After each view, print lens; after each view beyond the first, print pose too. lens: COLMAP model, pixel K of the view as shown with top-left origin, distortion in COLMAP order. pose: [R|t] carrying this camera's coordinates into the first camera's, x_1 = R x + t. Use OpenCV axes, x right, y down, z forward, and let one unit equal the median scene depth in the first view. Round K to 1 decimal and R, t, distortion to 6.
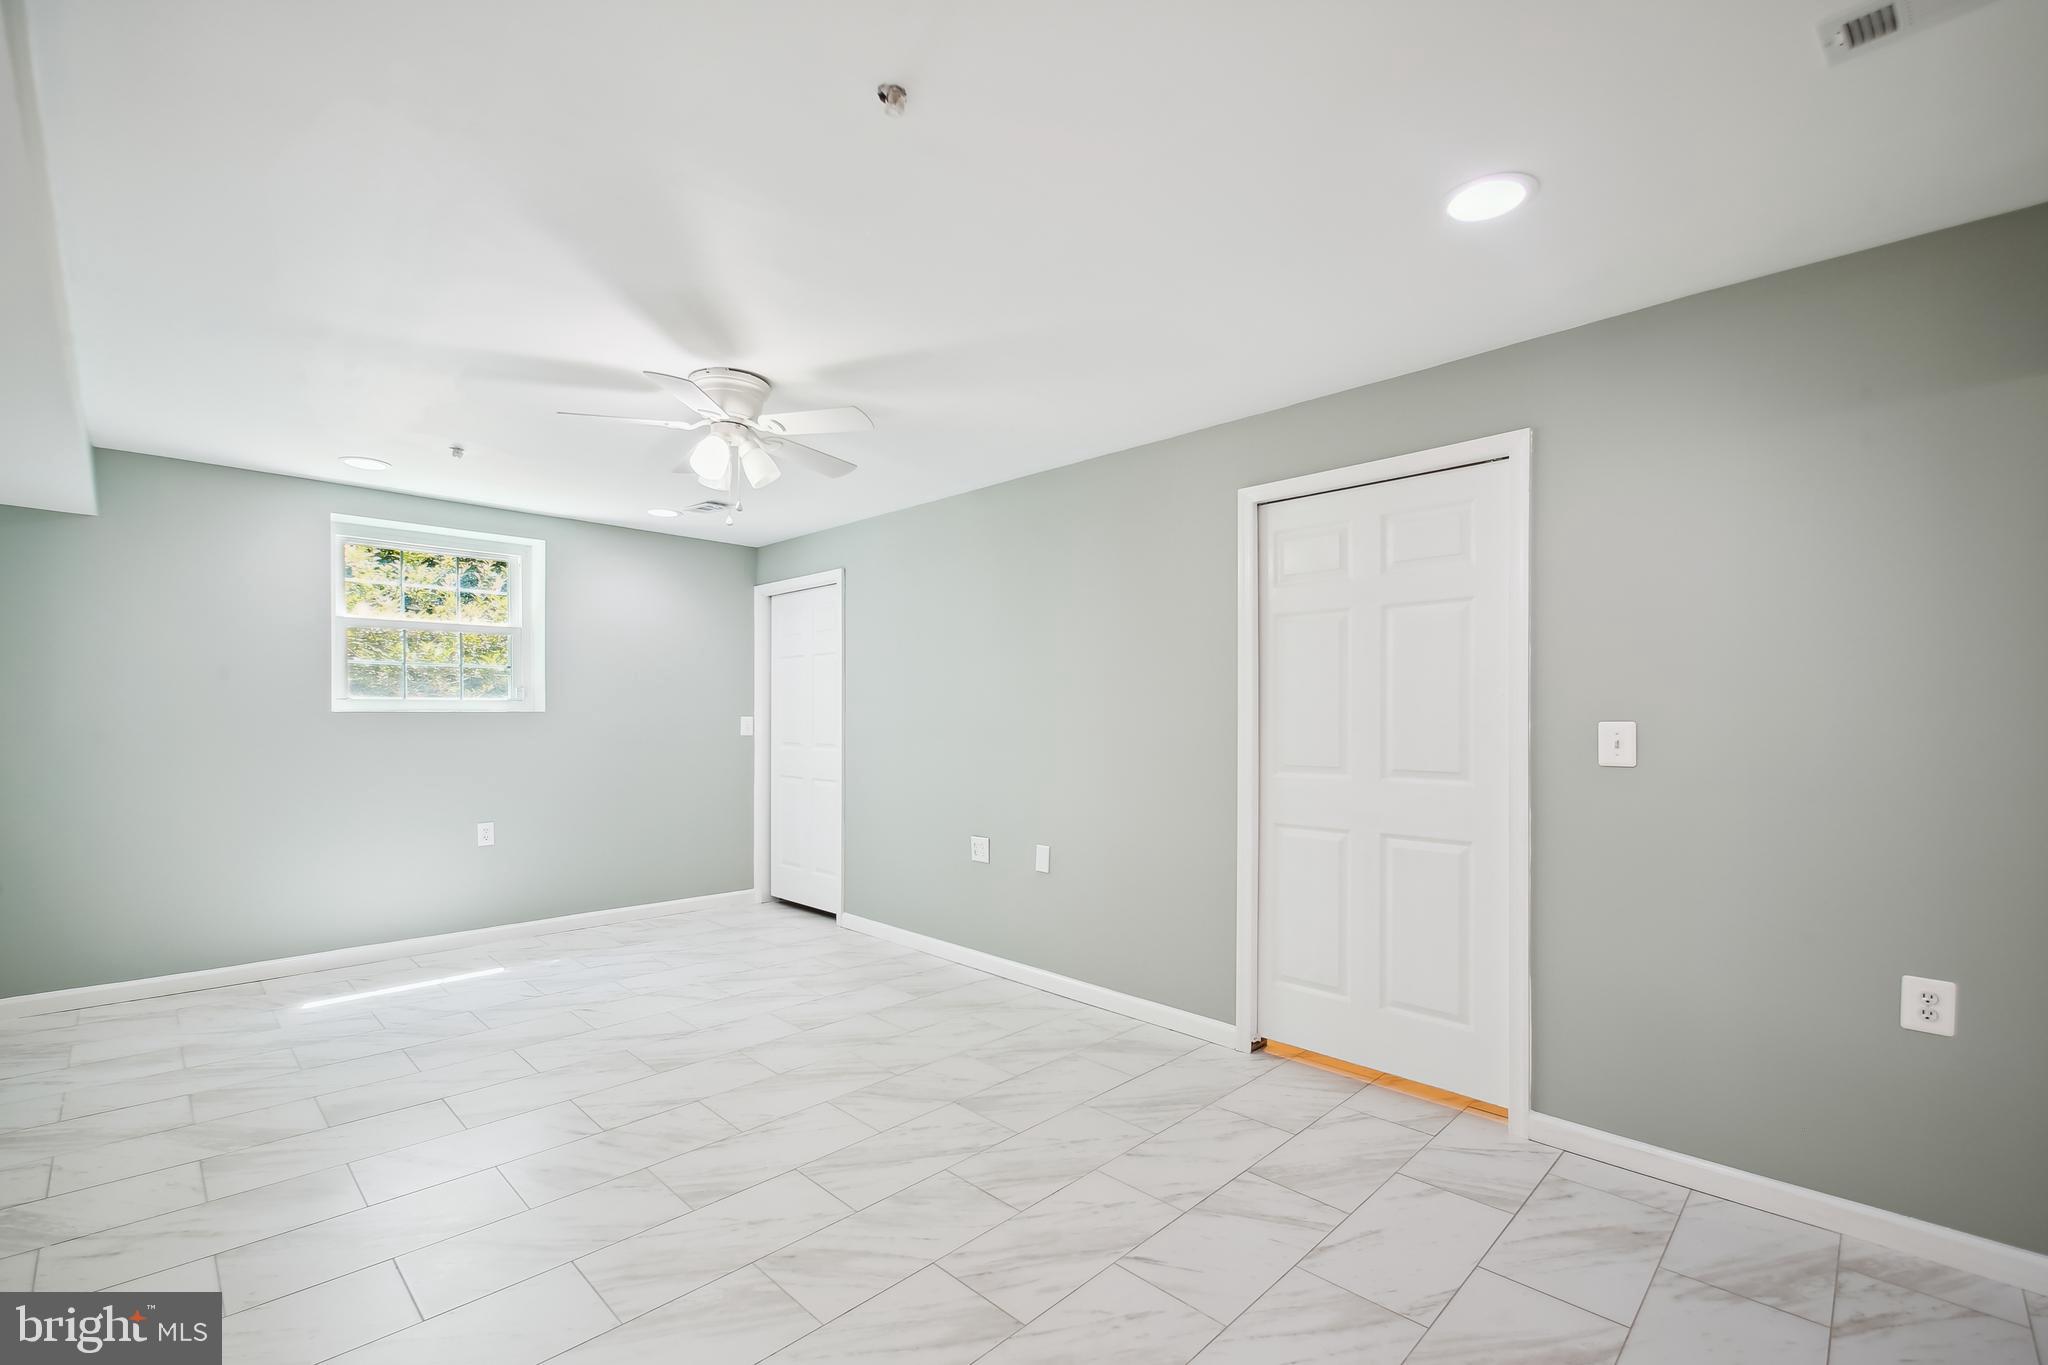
lens RADIAL K [[886.5, 0, 1019.3], [0, 886.5, 700.0], [0, 0, 1]] dist [-0.000968, -0.000635]
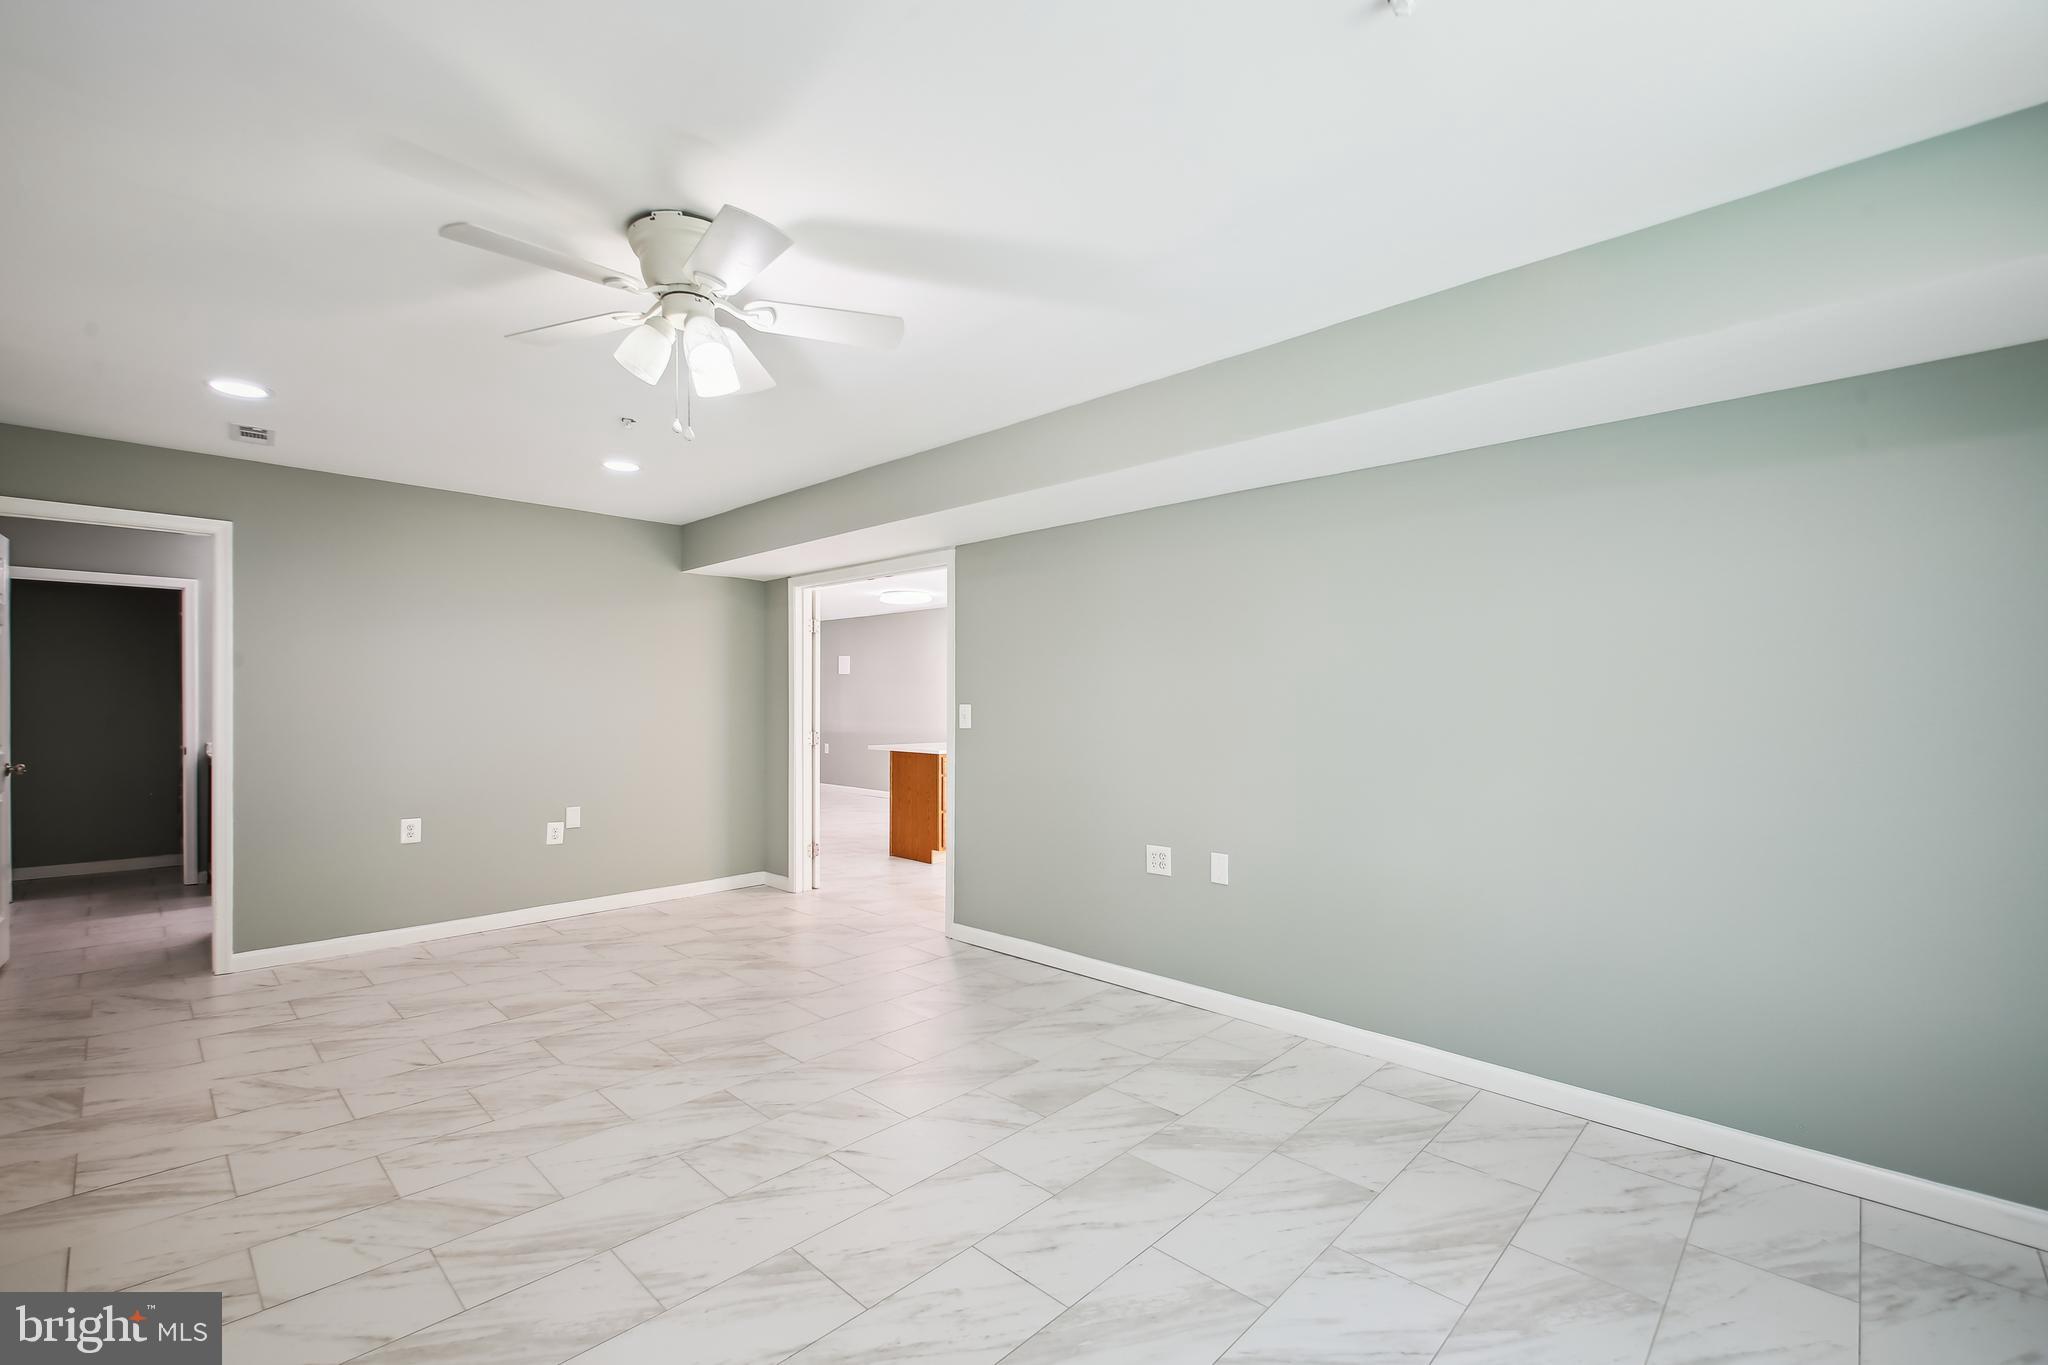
lens RADIAL K [[886.5, 0, 1019.3], [0, 886.5, 700.0], [0, 0, 1]] dist [-0.000968, -0.000635]
pose [[-0.999981, -0.004179, -0.004430, -0.709062], [-0.004159, 0.999980, -0.004680, 0.018457], [0.004449, -0.004662, -0.999979, 2.062092]]
